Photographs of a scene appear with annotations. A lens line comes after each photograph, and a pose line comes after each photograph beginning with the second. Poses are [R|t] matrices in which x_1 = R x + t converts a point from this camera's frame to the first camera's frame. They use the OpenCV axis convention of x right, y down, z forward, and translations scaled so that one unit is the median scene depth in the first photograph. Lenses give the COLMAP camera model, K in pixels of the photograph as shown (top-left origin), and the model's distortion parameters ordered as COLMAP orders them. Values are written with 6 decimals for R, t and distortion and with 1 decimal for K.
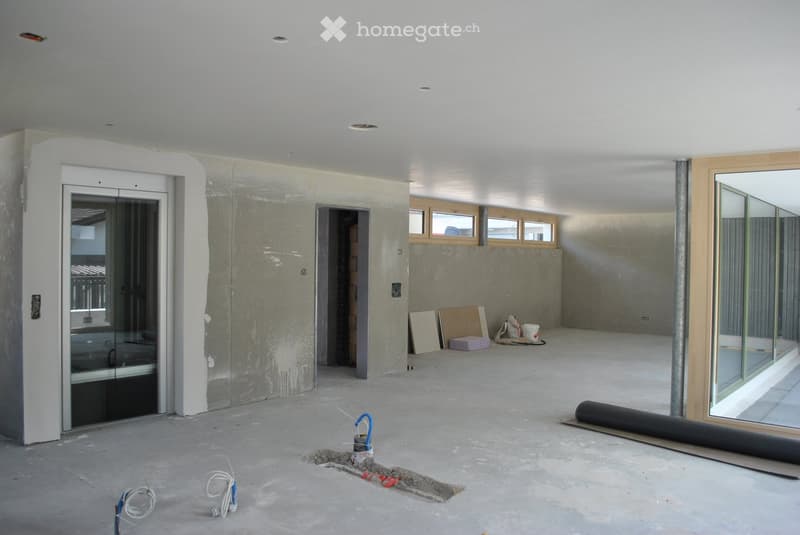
lens RADIAL K [[627.2, 0, 400.0], [0, 627.2, 267.5], [0, 0, 1]] dist [-0.082447, 0.013182]
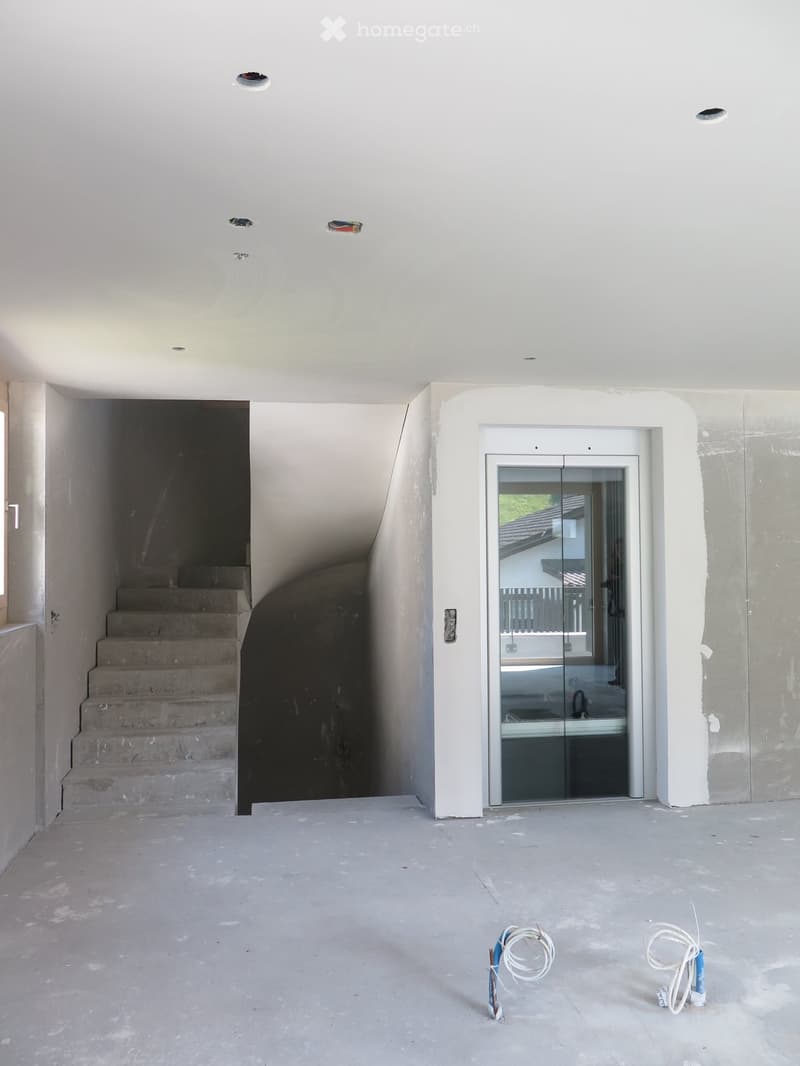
lens RADIAL K [[881.2, 0, 400.0], [0, 881.2, 533.0], [0, 0, 1]] dist [-0.028388, 0.003885]
pose [[0.758346, -0.039642, -0.650646, 0.032577], [0.007041, 0.998589, -0.052635, 0.007707], [0.651815, 0.035334, 0.757555, 0.136865]]
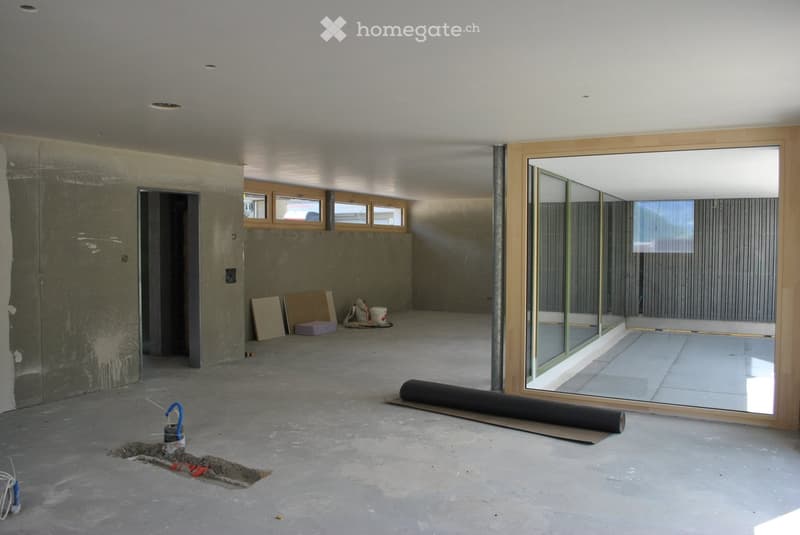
lens RADIAL K [[627.2, 0, 400.0], [0, 627.2, 267.5], [0, 0, 1]] dist [-0.082447, 0.013182]
pose [[0.979786, -0.017844, 0.199250, 0.080437], [0.013379, 0.999629, 0.023731, 0.004562], [-0.199600, -0.020586, 0.979661, -0.005552]]
